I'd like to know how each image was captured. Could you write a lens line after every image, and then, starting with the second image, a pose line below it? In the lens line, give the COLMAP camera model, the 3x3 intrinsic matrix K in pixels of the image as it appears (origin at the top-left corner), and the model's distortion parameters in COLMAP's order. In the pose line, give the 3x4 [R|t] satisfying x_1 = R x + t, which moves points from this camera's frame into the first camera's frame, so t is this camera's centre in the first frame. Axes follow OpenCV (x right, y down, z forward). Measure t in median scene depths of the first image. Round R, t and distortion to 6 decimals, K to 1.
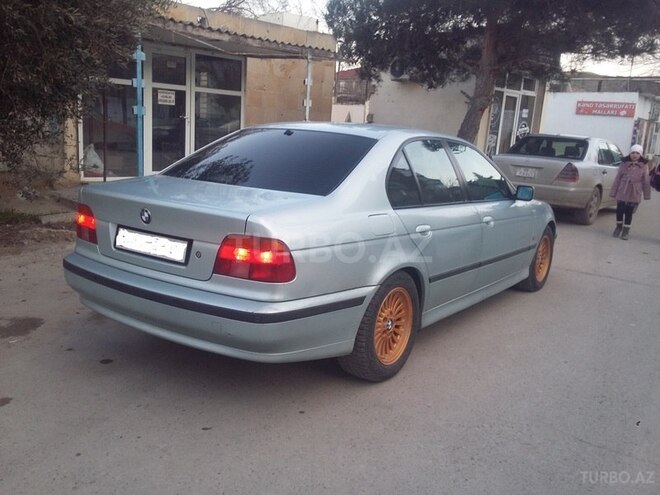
lens RADIAL K [[609.7, 0, 329.8], [0, 609.7, 250.0], [0, 0, 1]] dist [0.116068, -0.250424]
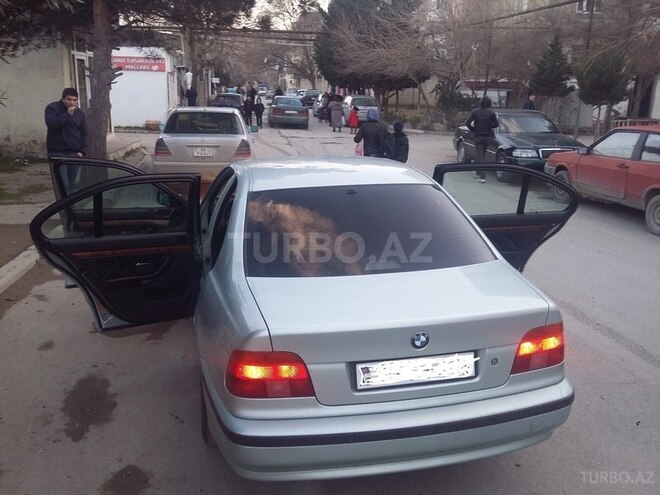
lens RADIAL K [[609.7, 0, 329.8], [0, 609.7, 250.0], [0, 0, 1]] dist [0.116068, -0.250424]
pose [[0.660315, -0.246149, 0.709503, -0.478976], [0.176675, 0.969159, 0.171805, -0.172047], [-0.729911, 0.011906, 0.683439, 0.267971]]
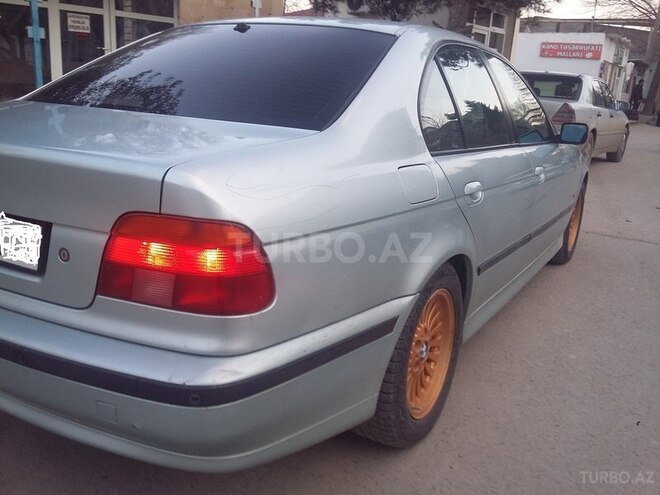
lens RADIAL K [[609.7, 0, 329.8], [0, 609.7, 250.0], [0, 0, 1]] dist [0.116068, -0.250424]
pose [[0.996087, -0.024527, 0.084907, -0.025019], [0.018050, 0.996926, 0.076236, -0.013761], [-0.086516, -0.074405, 0.993468, 0.248844]]
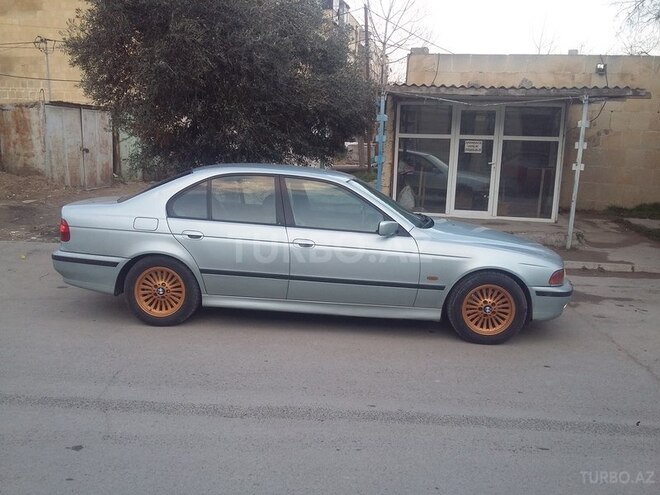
lens RADIAL K [[609.7, 0, 329.8], [0, 609.7, 250.0], [0, 0, 1]] dist [0.116068, -0.250424]
pose [[0.525172, 0.103311, -0.844702, 0.958172], [-0.170607, 0.985233, 0.014427, -0.044452], [0.833719, 0.136535, 0.535043, 0.302035]]
